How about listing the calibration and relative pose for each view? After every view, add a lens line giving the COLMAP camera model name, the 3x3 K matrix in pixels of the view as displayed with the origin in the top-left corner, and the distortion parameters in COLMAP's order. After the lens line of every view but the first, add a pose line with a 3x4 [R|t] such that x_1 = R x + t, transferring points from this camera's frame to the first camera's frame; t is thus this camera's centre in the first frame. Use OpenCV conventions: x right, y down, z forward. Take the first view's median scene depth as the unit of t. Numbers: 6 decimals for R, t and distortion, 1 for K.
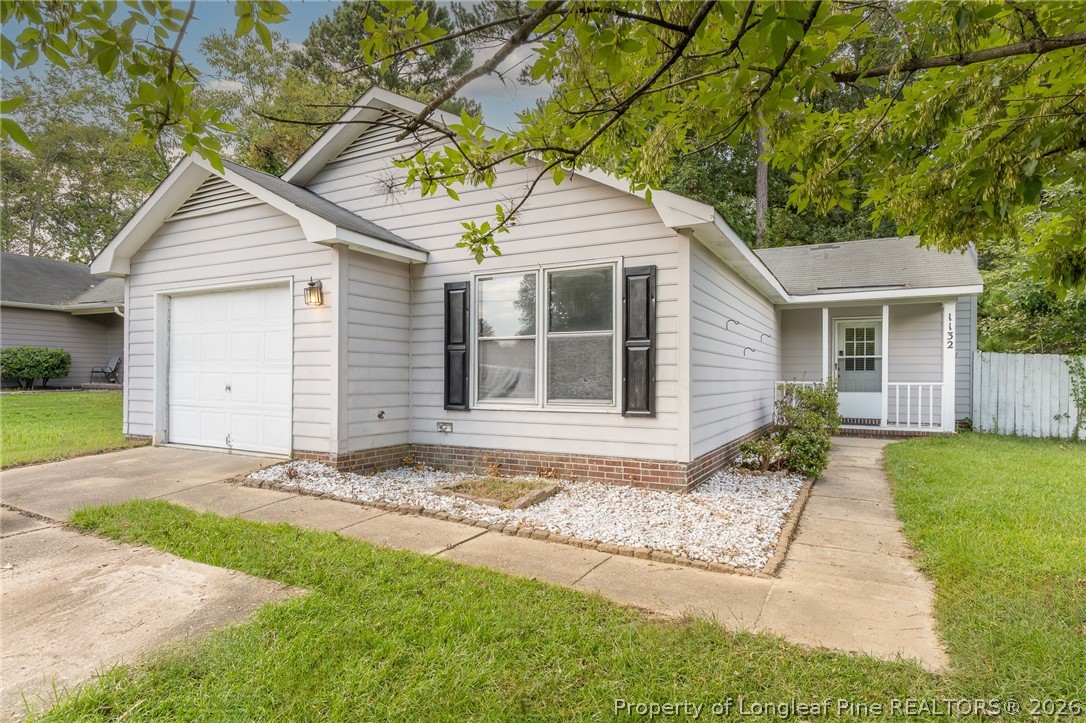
lens RADIAL K [[587.9, 0, 542.3], [0, 587.9, 368.3], [0, 0, 1]] dist [0.001238, 0.002528]
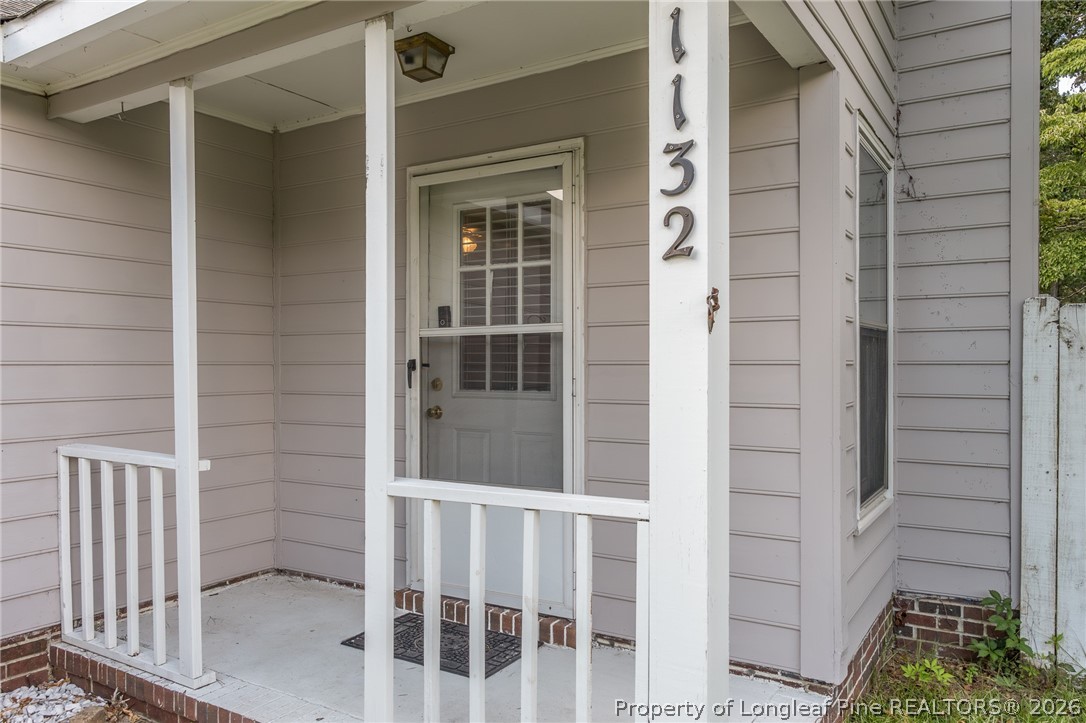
lens RADIAL K [[797.6, 0, 543.8], [0, 797.6, 362.4], [0, 0, 1]] dist [-0.000987, -0.000236]
pose [[0.997530, -0.004824, -0.070077, 0.679914], [0.005266, 0.999967, 0.006136, -0.010402], [0.070046, -0.006490, 0.997523, 0.814049]]
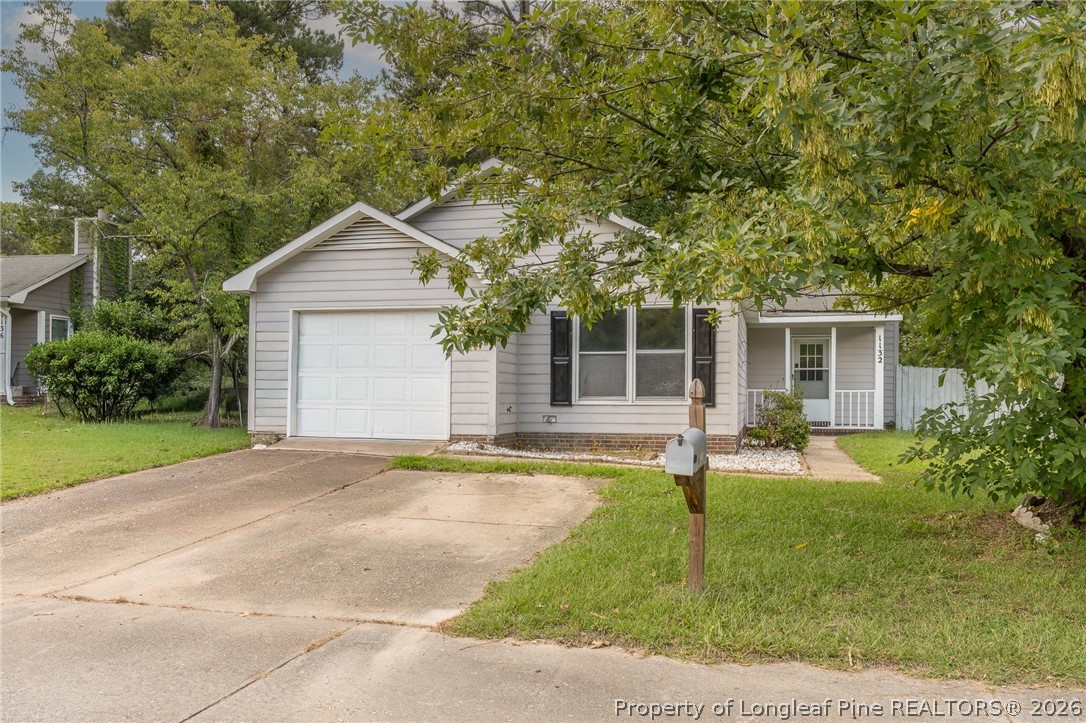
lens RADIAL K [[862.0, 0, 542.4], [0, 862.0, 362.6], [0, 0, 1]] dist [-0.002480, -0.005241]
pose [[0.971013, 0.010353, 0.238801, -0.452121], [-0.004439, 0.999670, -0.025293, 0.015614], [-0.238985, 0.023500, 0.970739, -0.621143]]
